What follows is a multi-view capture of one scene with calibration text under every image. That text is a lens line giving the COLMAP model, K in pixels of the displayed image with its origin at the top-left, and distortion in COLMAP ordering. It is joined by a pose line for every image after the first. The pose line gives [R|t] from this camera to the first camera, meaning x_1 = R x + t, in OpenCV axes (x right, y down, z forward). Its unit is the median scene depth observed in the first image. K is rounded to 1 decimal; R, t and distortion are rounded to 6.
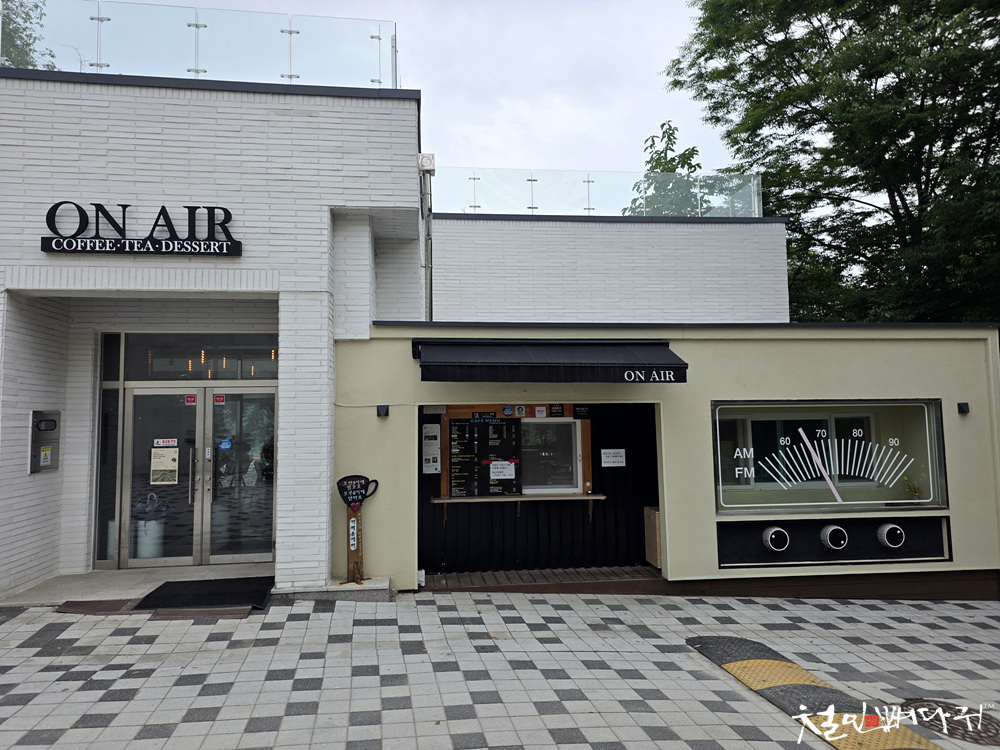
lens RADIAL K [[666.0, 0, 496.0], [0, 666.0, 367.1], [0, 0, 1]] dist [0.053644, -0.015502]
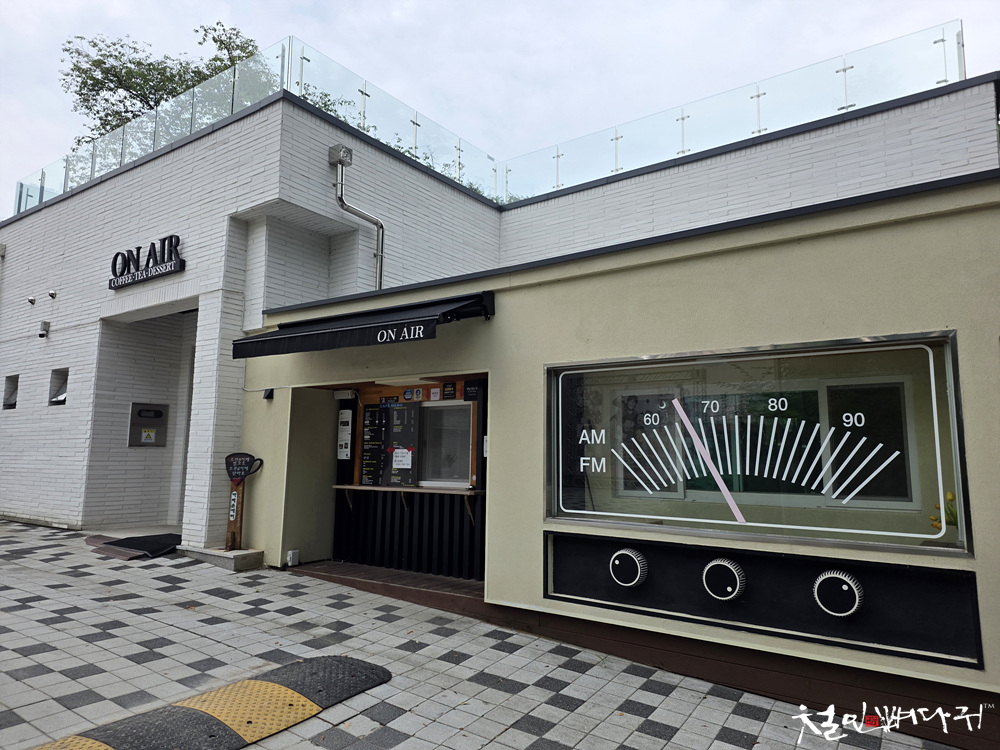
lens RADIAL K [[666.0, 0, 502.4], [0, 666.0, 370.9], [0, 0, 1]] dist [0.053644, -0.015502]
pose [[0.738758, -0.065545, -0.670777, 0.769585], [0.030178, 0.997479, -0.064232, 0.101565], [0.673295, 0.027209, 0.738873, 0.429207]]
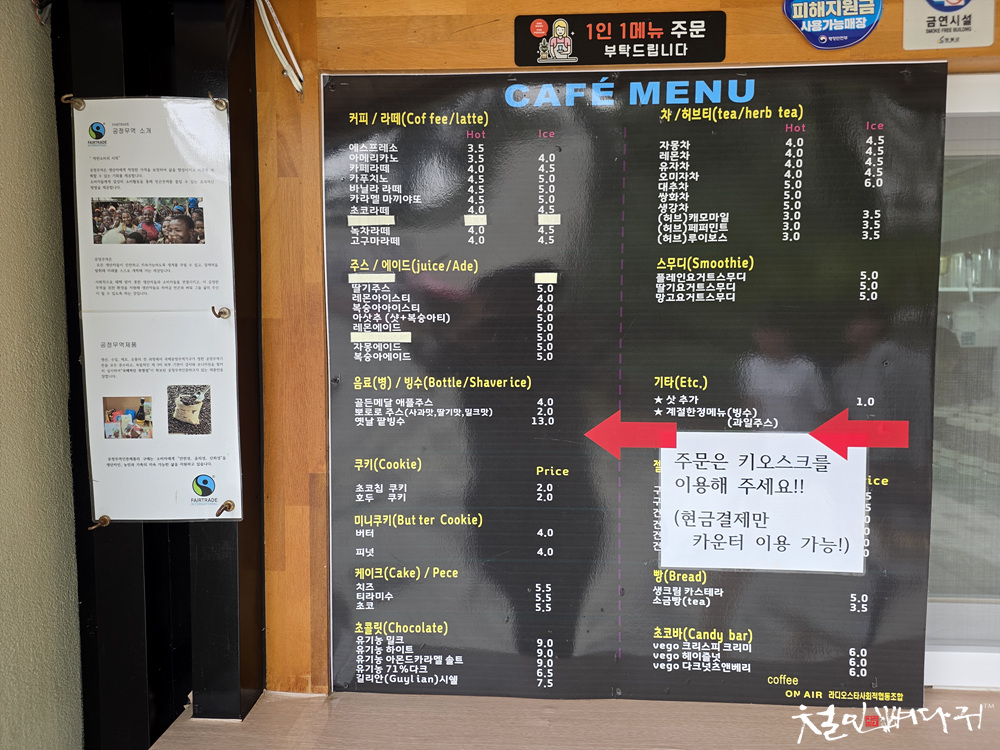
lens RADIAL K [[666.0, 0, 503.1], [0, 666.0, 377.7], [0, 0, 1]] dist [0.053644, -0.015502]
pose [[0.986224, 0.025739, -0.163398, -0.018045], [-0.001344, 0.989034, 0.147683, 0.118498], [0.165407, -0.145429, 0.975444, 0.913702]]
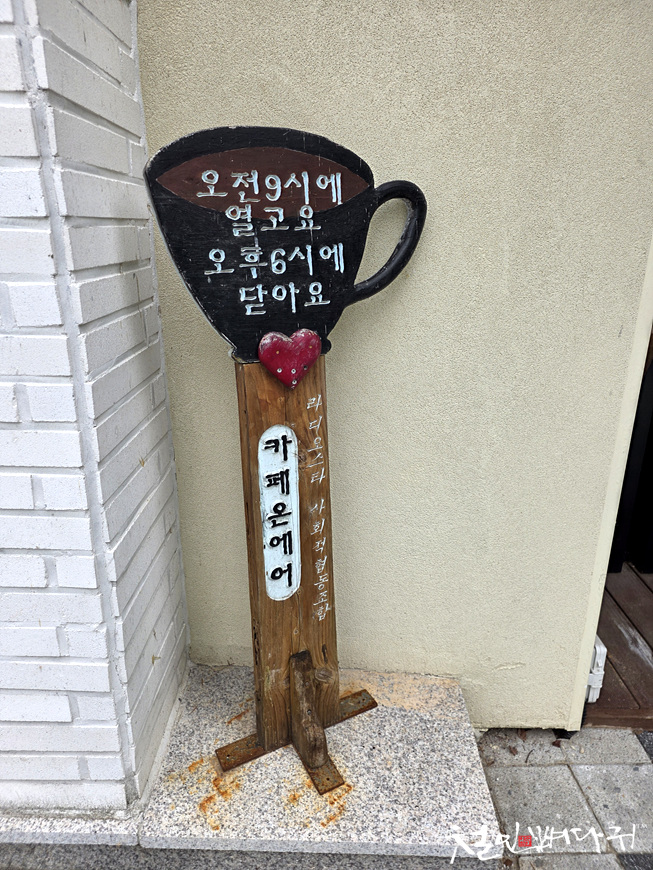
lens RADIAL K [[579.4, 0, 325.4], [0, 579.4, 437.0], [0, 0, 1]] dist [0.053644, -0.015502]
pose [[0.991339, 0.058066, -0.117790, -0.166773], [-0.005949, 0.915875, 0.401420, 0.155480], [0.131190, -0.397243, 0.908288, 0.786896]]
